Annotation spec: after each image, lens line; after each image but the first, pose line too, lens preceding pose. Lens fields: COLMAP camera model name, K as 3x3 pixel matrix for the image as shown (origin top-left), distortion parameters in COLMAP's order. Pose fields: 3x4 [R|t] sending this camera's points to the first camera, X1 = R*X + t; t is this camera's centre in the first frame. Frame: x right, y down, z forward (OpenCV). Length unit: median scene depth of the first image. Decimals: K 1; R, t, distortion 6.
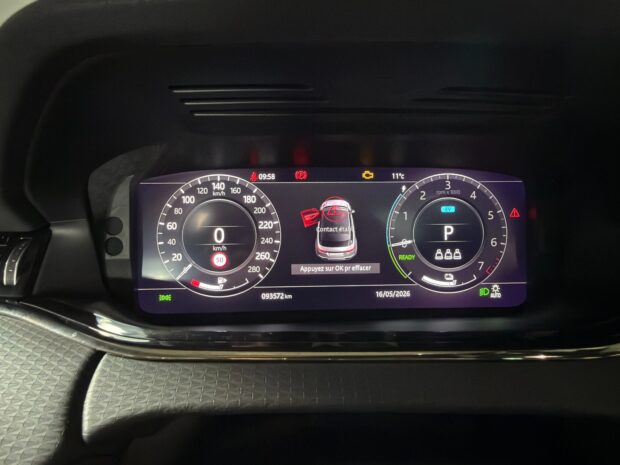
lens RADIAL K [[358.1, 0, 291.6], [0, 358.1, 230.4], [0, 0, 1]] dist [-0.002775, 0.004205]
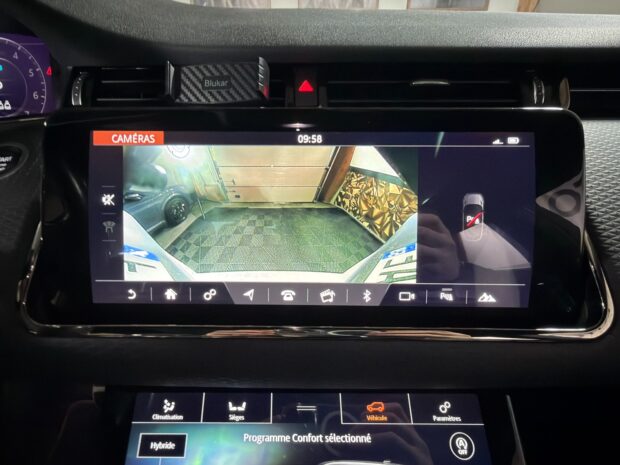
lens RADIAL K [[358.1, 0, 288.1], [0, 358.1, 234.5], [0, 0, 1]] dist [-0.002775, 0.004205]
pose [[0.998626, 0.019300, -0.048715, 1.550865], [-0.011719, 0.988410, 0.151356, 0.321443], [0.051071, -0.150577, 0.987278, -0.276646]]
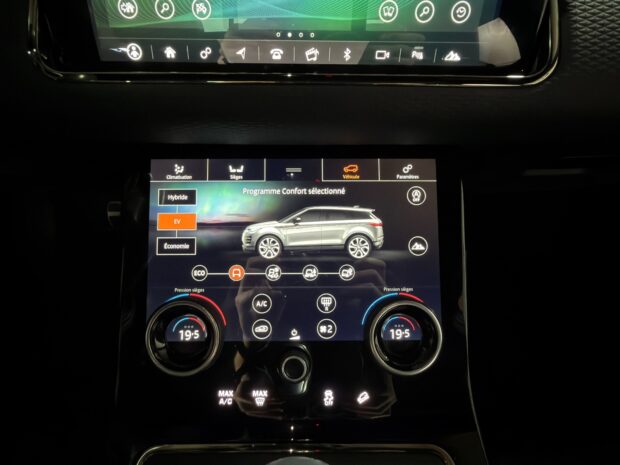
lens RADIAL K [[358.1, 0, 292.1], [0, 358.1, 231.5], [0, 0, 1]] dist [-0.002775, 0.004205]
pose [[0.999443, 0.029498, -0.015576, 1.577112], [-0.017854, 0.867452, 0.497200, 0.498570], [0.028177, -0.496645, 0.867496, -0.475973]]
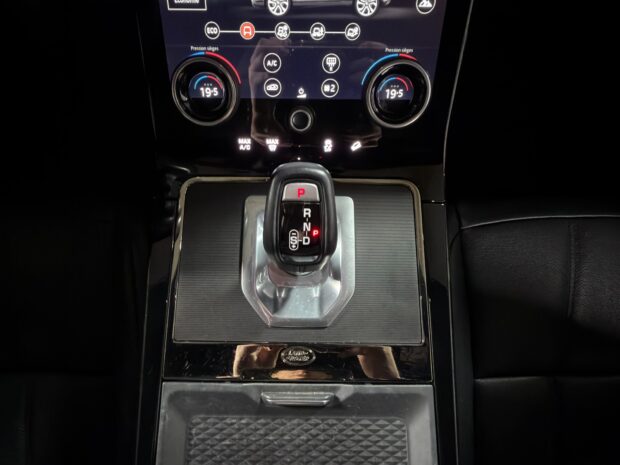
lens RADIAL K [[358.1, 0, 295.6], [0, 358.1, 228.9], [0, 0, 1]] dist [-0.002775, 0.004205]
pose [[0.998608, 0.051841, -0.009680, 1.591567], [-0.017074, 0.491481, 0.870721, 0.467312], [0.049896, -0.869344, 0.491682, -0.684707]]
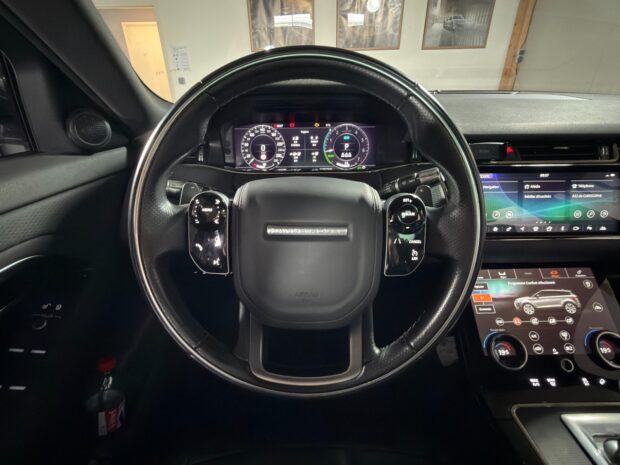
lens RADIAL K [[301.8, 0, 306.4], [0, 301.8, 231.9], [0, 0, 1]] dist [-0.000493, -0.000423]
pose [[0.999262, 0.002188, -0.038346, 0.224087], [0.004138, 0.986433, 0.164110, 0.272674], [0.038185, -0.164147, 0.985697, -1.402756]]
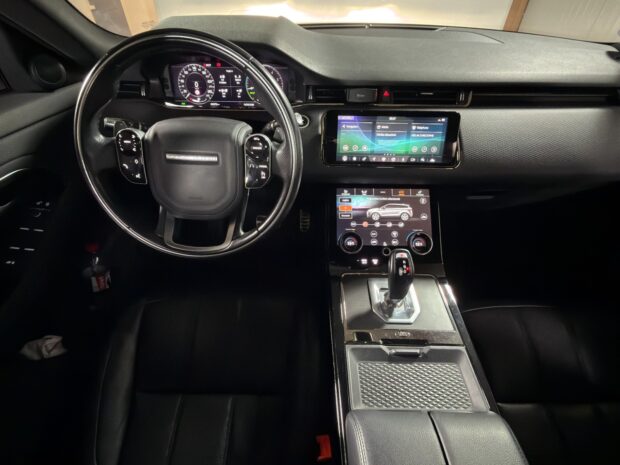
lens RADIAL K [[301.8, 0, 309.6], [0, 301.8, 230.3], [0, 0, 1]] dist [-0.000493, -0.000423]
pose [[0.998388, 0.040725, -0.039524, 1.033141], [-0.021291, 0.914365, 0.404331, 0.098634], [0.052606, -0.402838, 0.913758, -2.107111]]
